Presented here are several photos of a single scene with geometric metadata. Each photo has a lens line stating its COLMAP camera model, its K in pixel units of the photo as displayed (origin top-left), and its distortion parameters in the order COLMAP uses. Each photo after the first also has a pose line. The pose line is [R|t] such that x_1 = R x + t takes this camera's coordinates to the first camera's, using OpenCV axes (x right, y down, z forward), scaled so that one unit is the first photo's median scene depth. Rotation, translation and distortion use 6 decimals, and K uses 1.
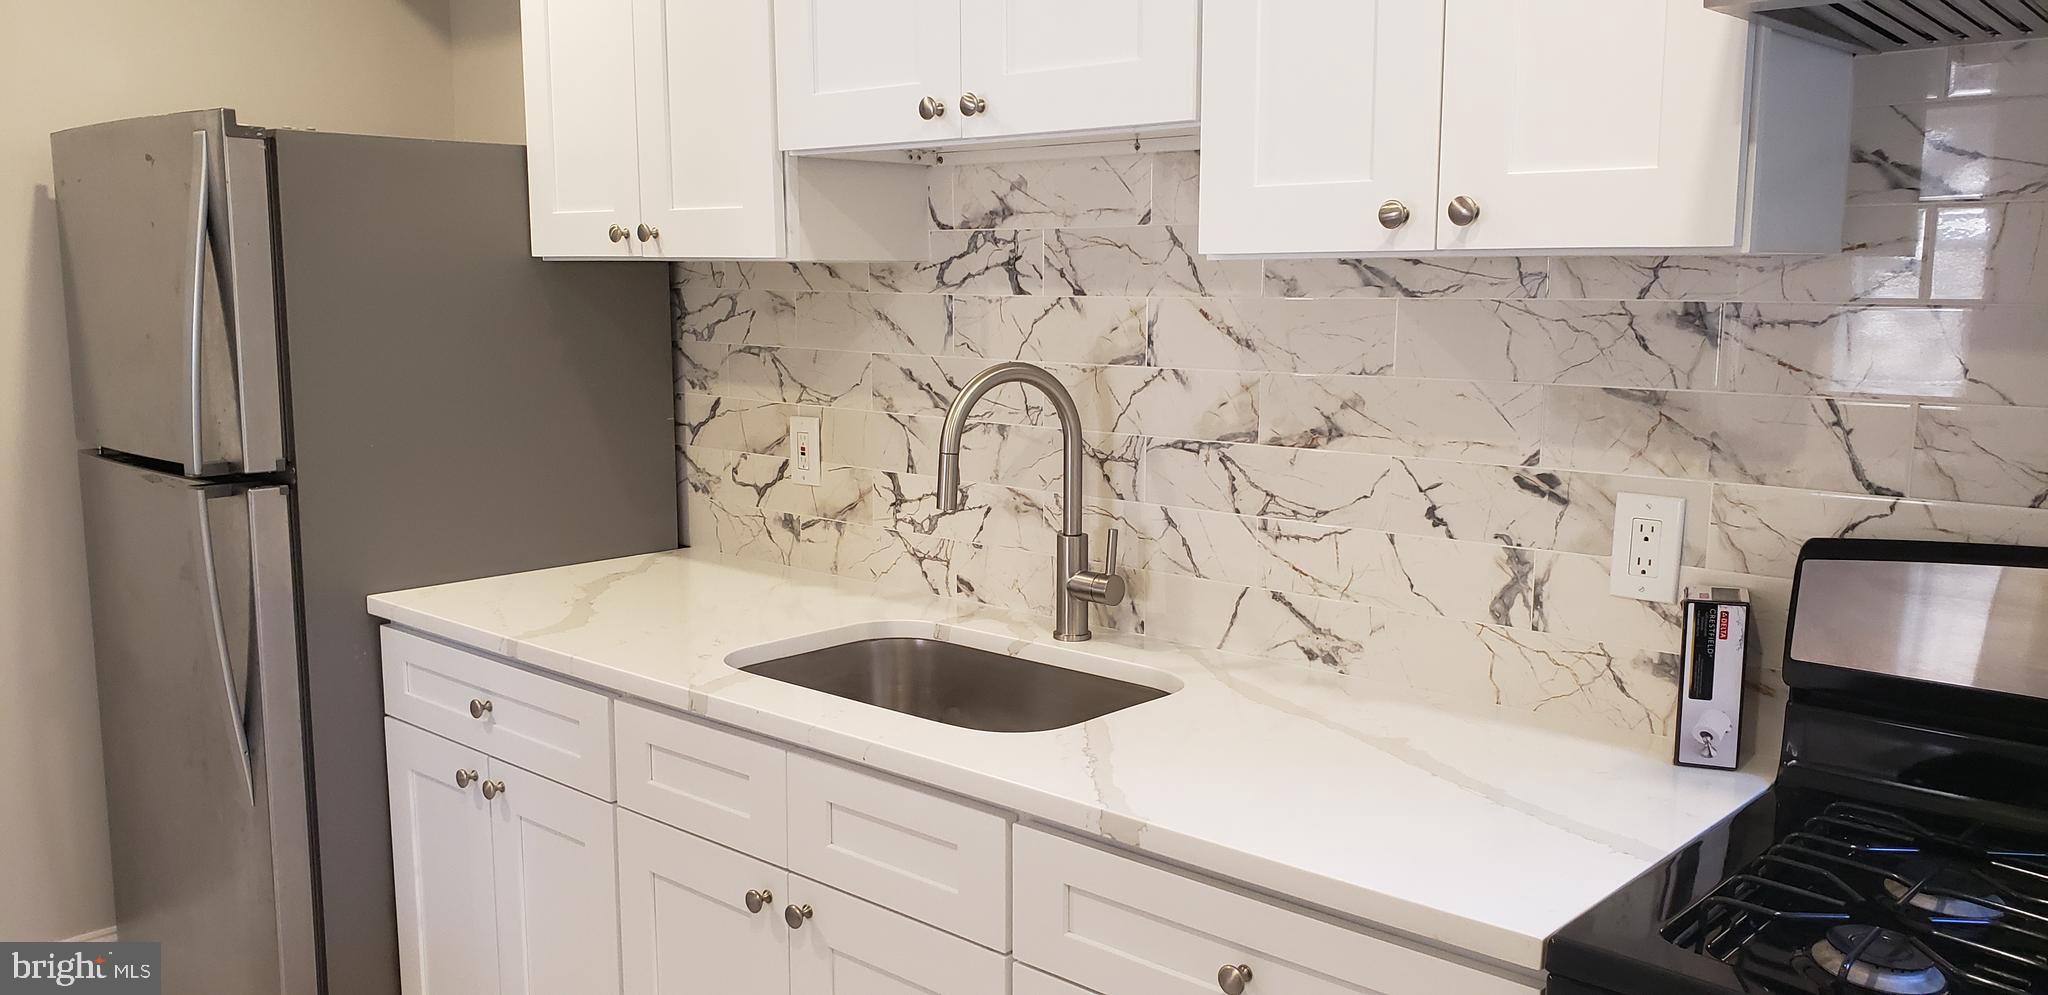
lens RADIAL K [[1601.4, 0, 1025.5], [0, 1601.4, 523.3], [0, 0, 1]] dist [0.066520, -0.081663]
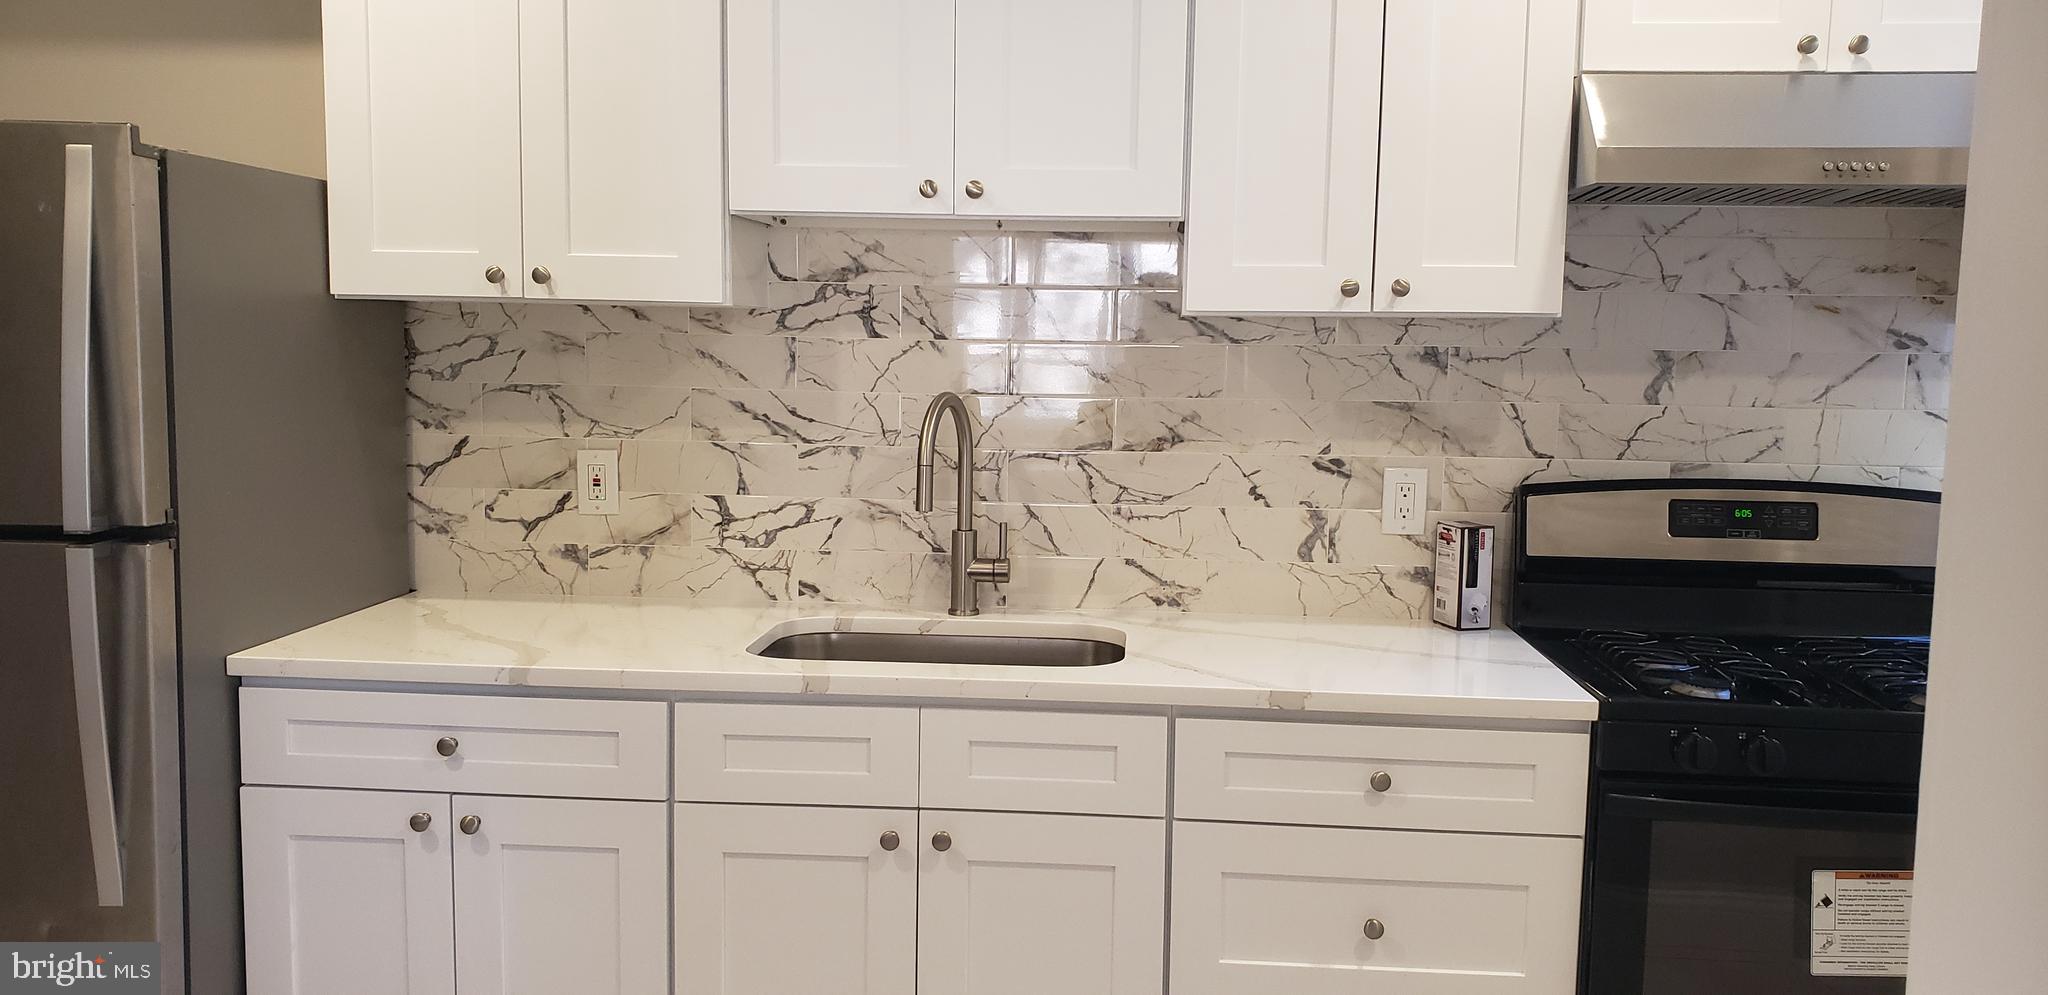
lens RADIAL K [[1601.4, 0, 1025.5], [0, 1601.4, 523.3], [0, 0, 1]] dist [0.066520, -0.081663]
pose [[0.784089, -0.059923, 0.617750, -0.718450], [0.080171, 0.996768, -0.005070, 0.012090], [-0.615449, 0.053501, 0.786359, -0.009091]]
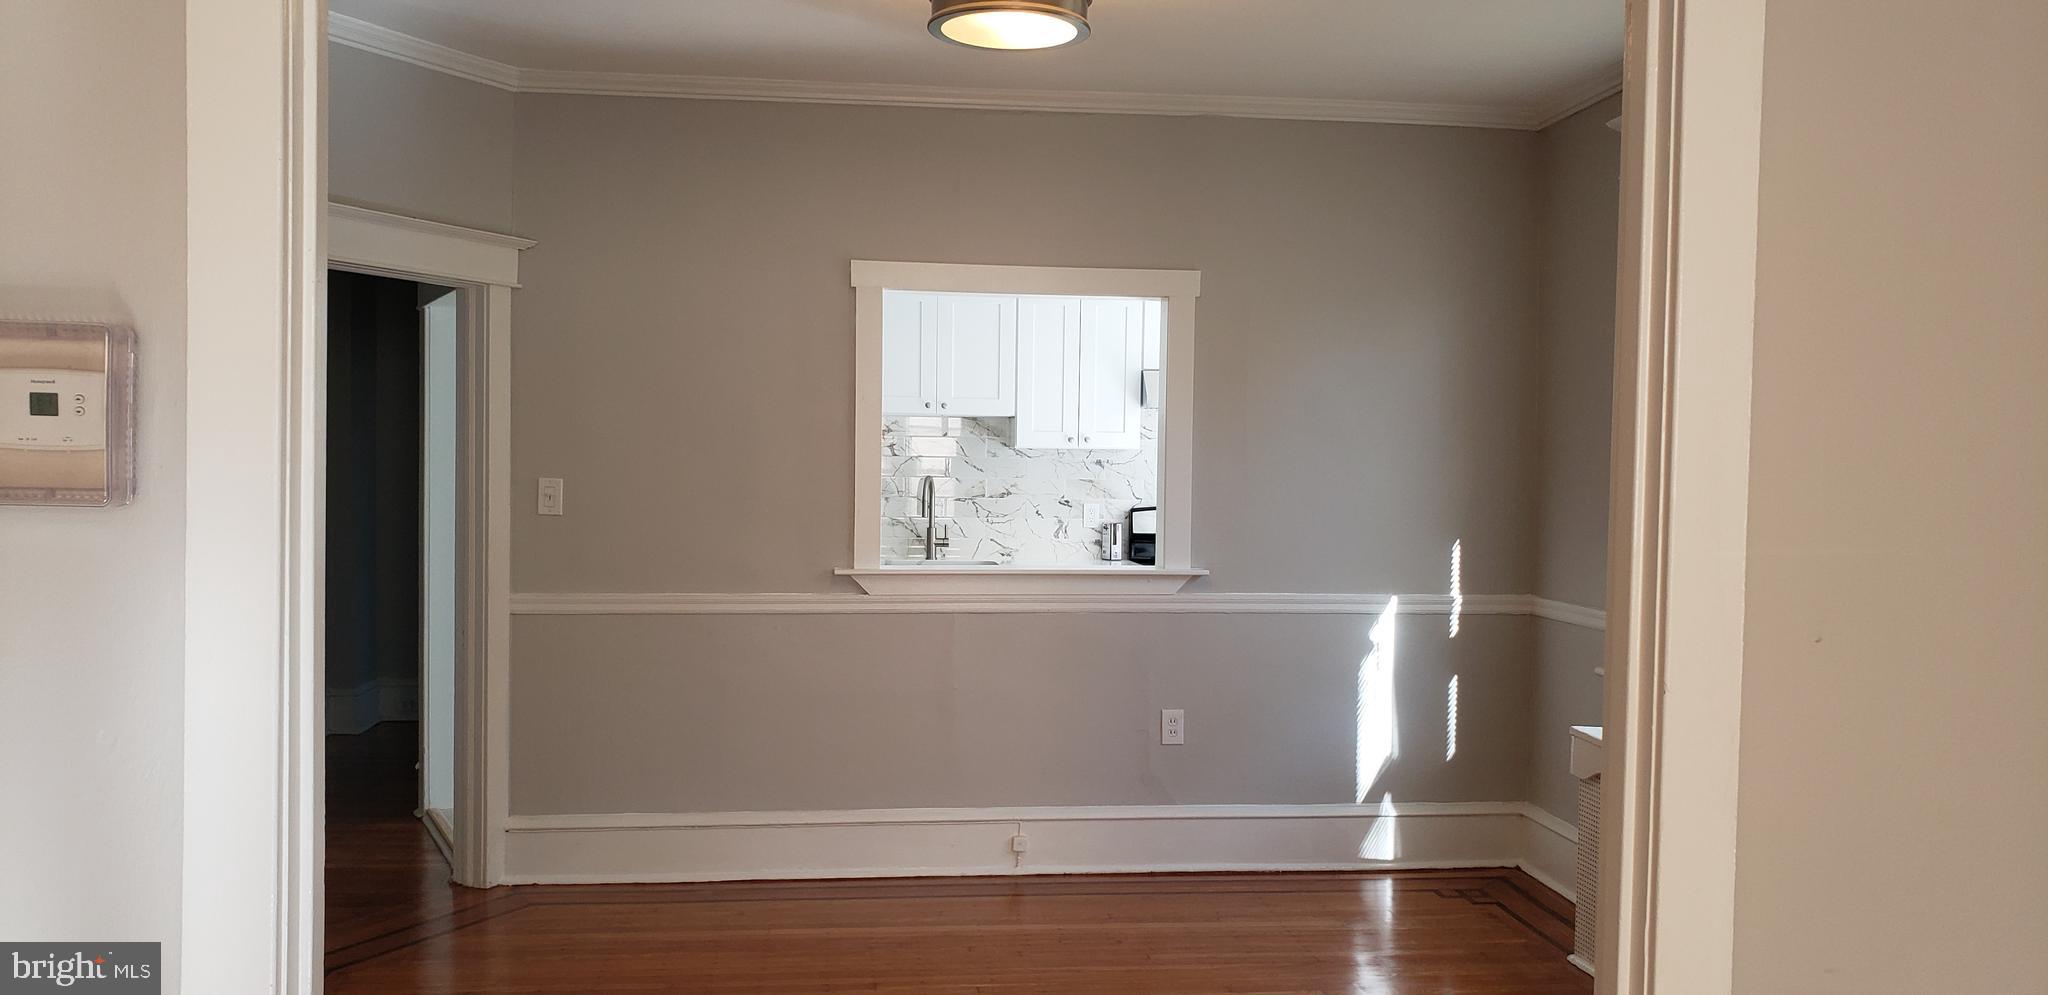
lens RADIAL K [[1601.4, 0, 1025.5], [0, 1601.4, 523.3], [0, 0, 1]] dist [0.066520, -0.081663]
pose [[0.668412, -0.019973, 0.743523, -2.388888], [0.100568, 0.992887, -0.063737, 0.237979], [-0.736961, 0.117377, 0.665666, -1.411035]]
